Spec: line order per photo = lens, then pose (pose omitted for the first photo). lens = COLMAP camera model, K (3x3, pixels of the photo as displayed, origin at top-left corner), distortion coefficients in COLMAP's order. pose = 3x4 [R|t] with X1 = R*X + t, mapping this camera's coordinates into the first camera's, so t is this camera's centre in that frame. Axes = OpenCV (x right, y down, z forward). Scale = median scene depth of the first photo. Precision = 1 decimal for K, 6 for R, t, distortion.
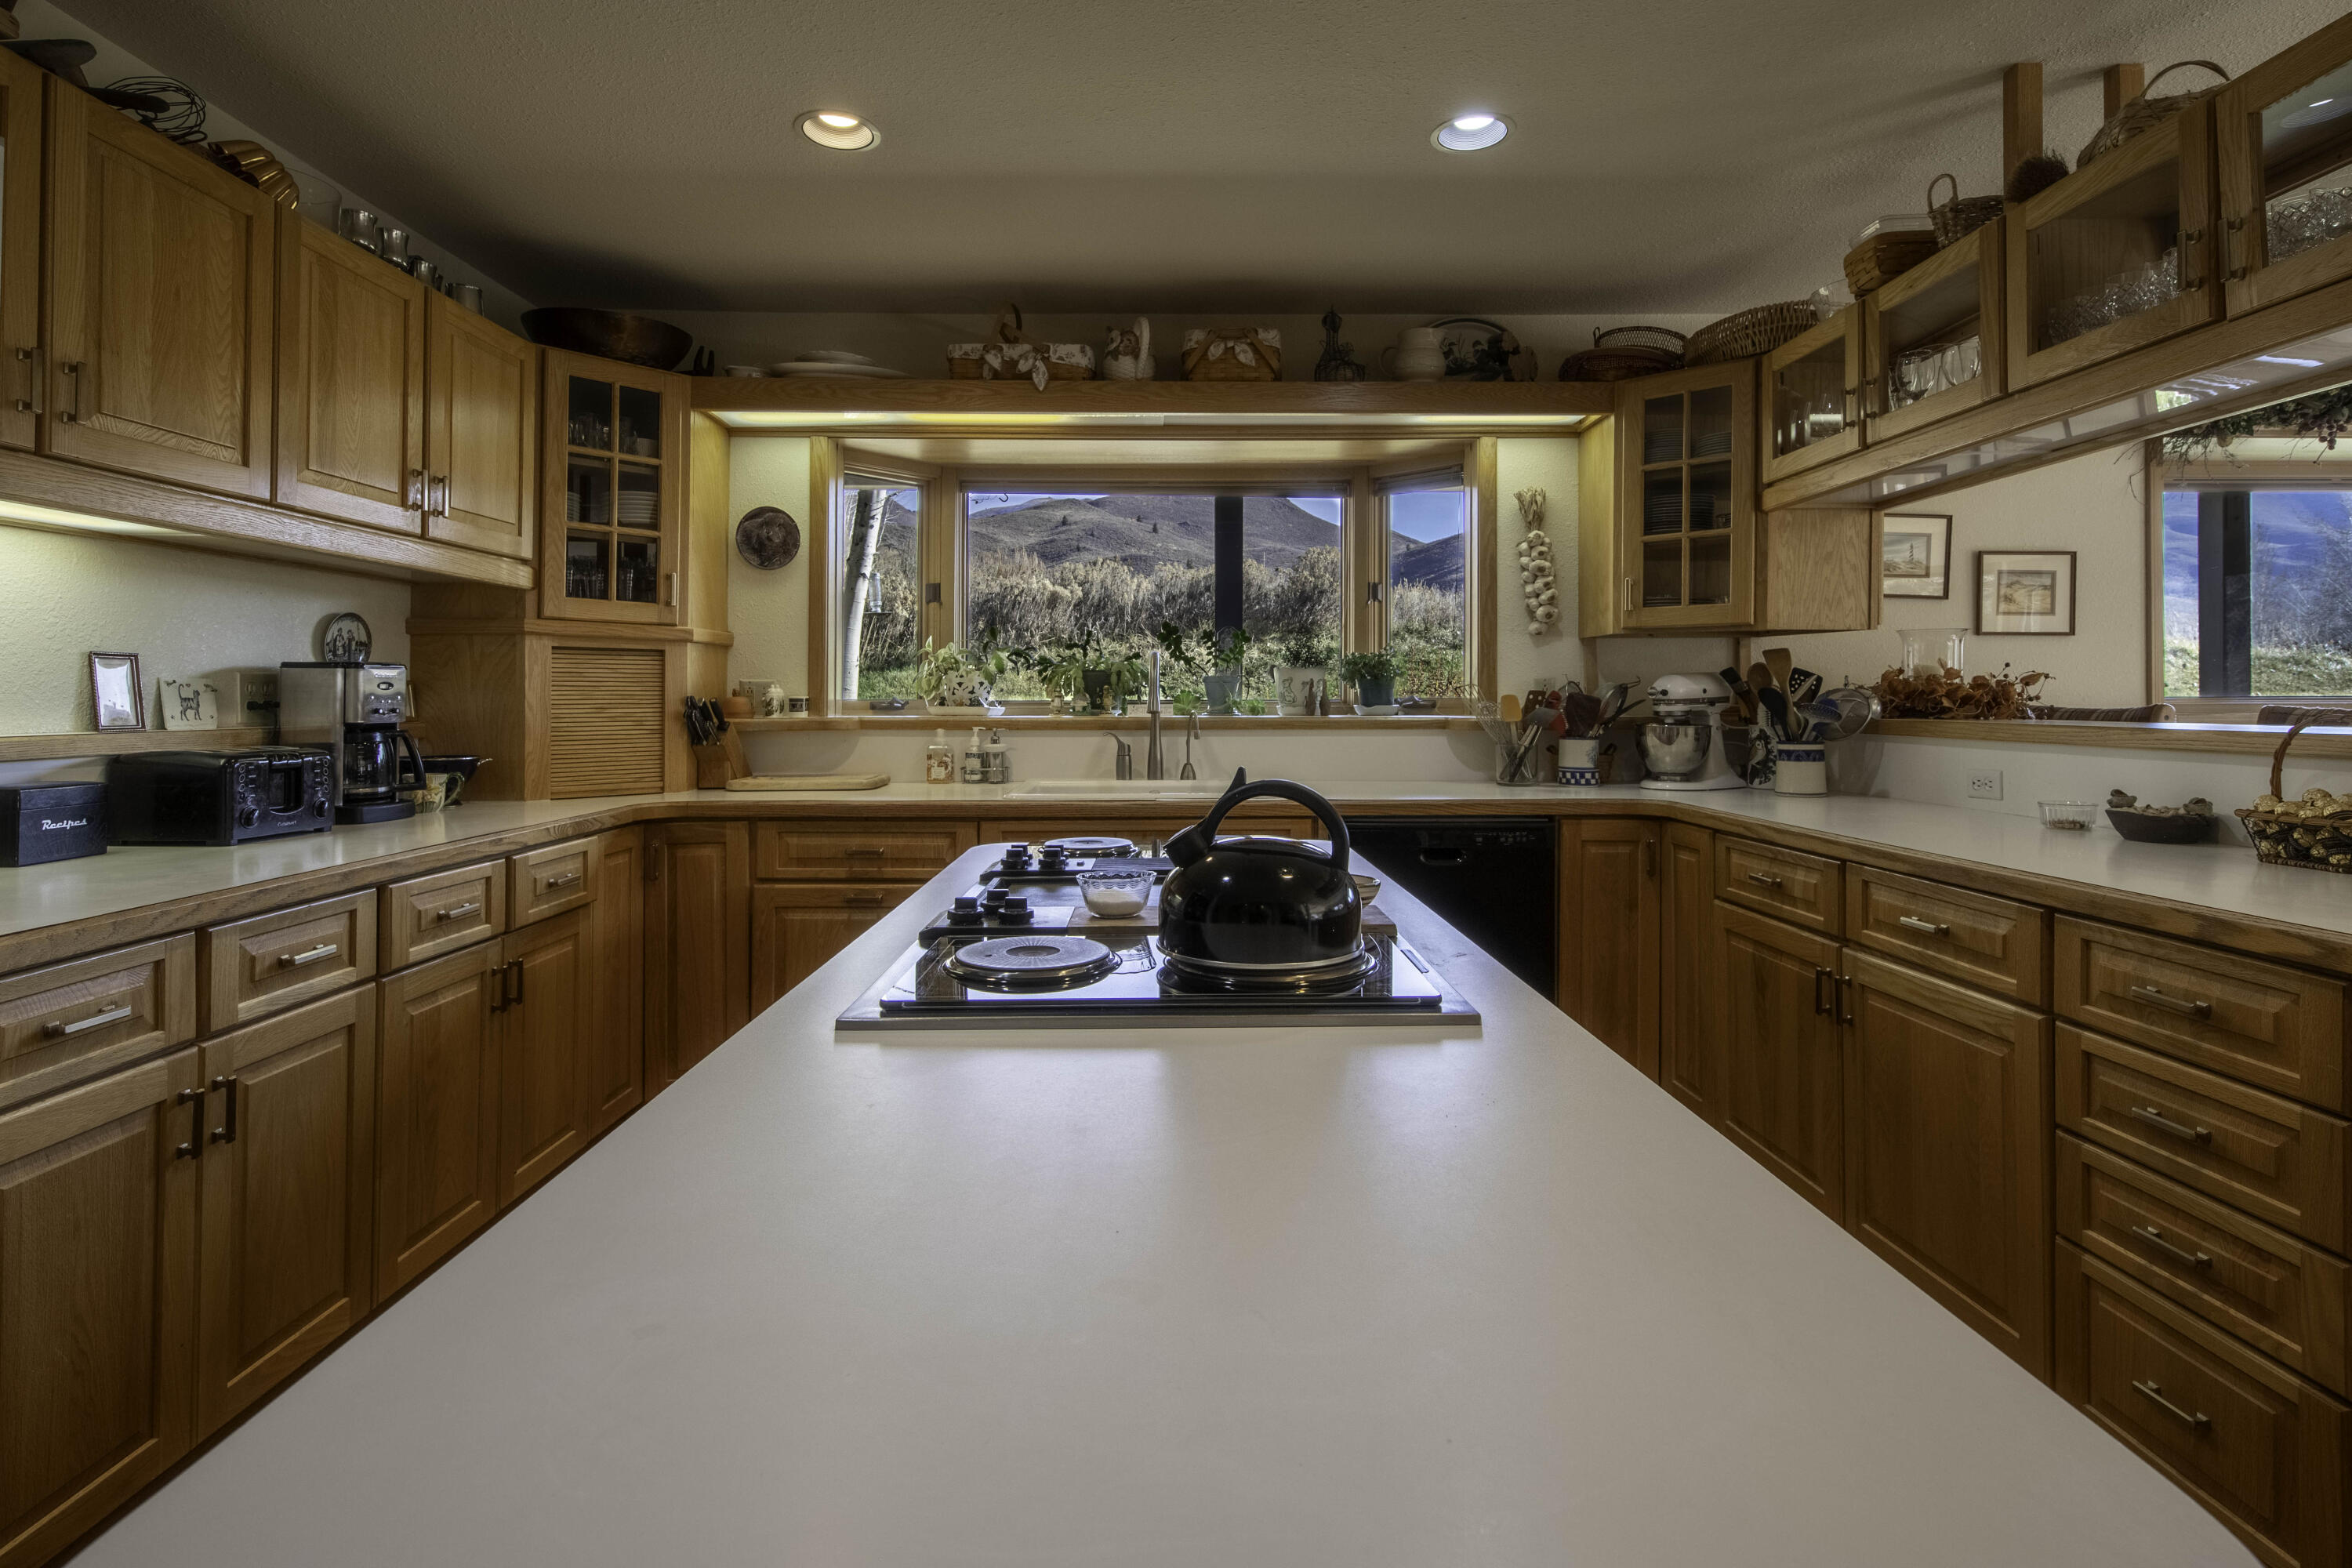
lens RADIAL K [[1154.1, 0, 1162.2], [0, 1154.1, 683.5], [0, 0, 1]] dist [0.003019, -0.005182]
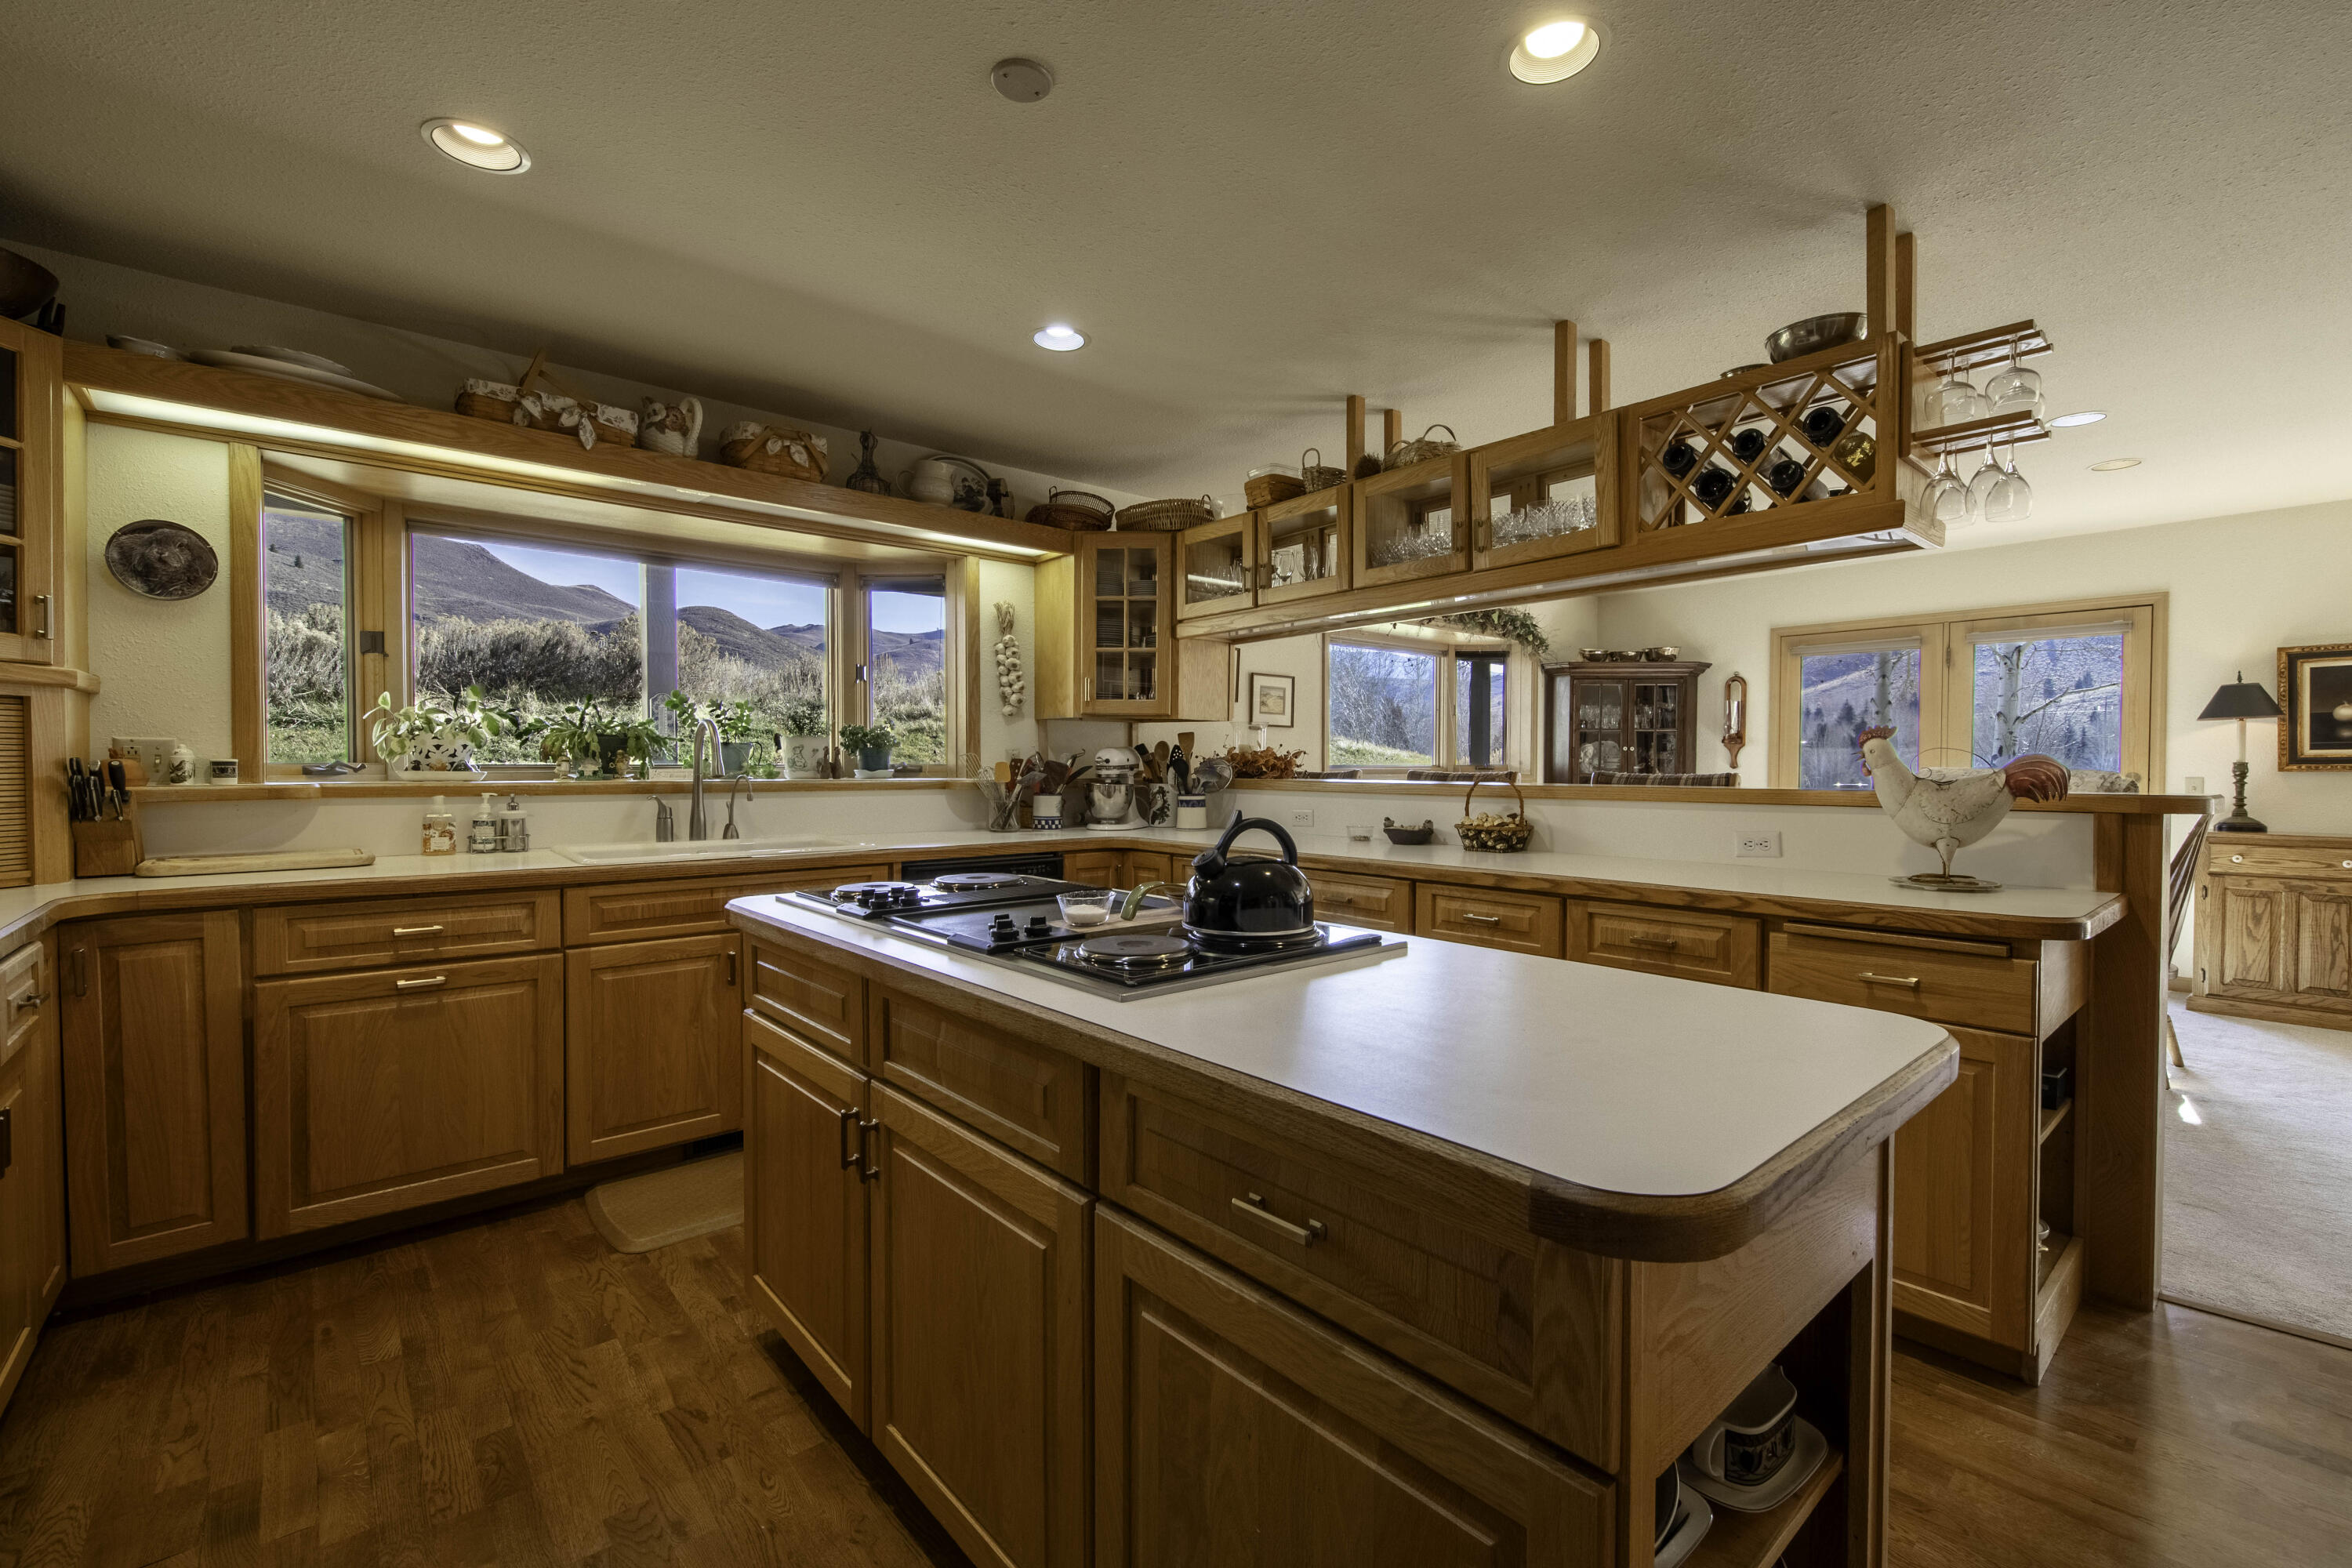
lens RADIAL K [[1015.4, 0, 1177.1], [0, 1015.4, 783.4], [0, 0, 1]] dist [-0.002516, -0.001928]
pose [[0.757247, -0.008706, 0.653071, -0.294582], [-0.012929, 0.999515, 0.028315, -0.000795], [-0.653001, -0.029885, 0.756767, 0.010623]]
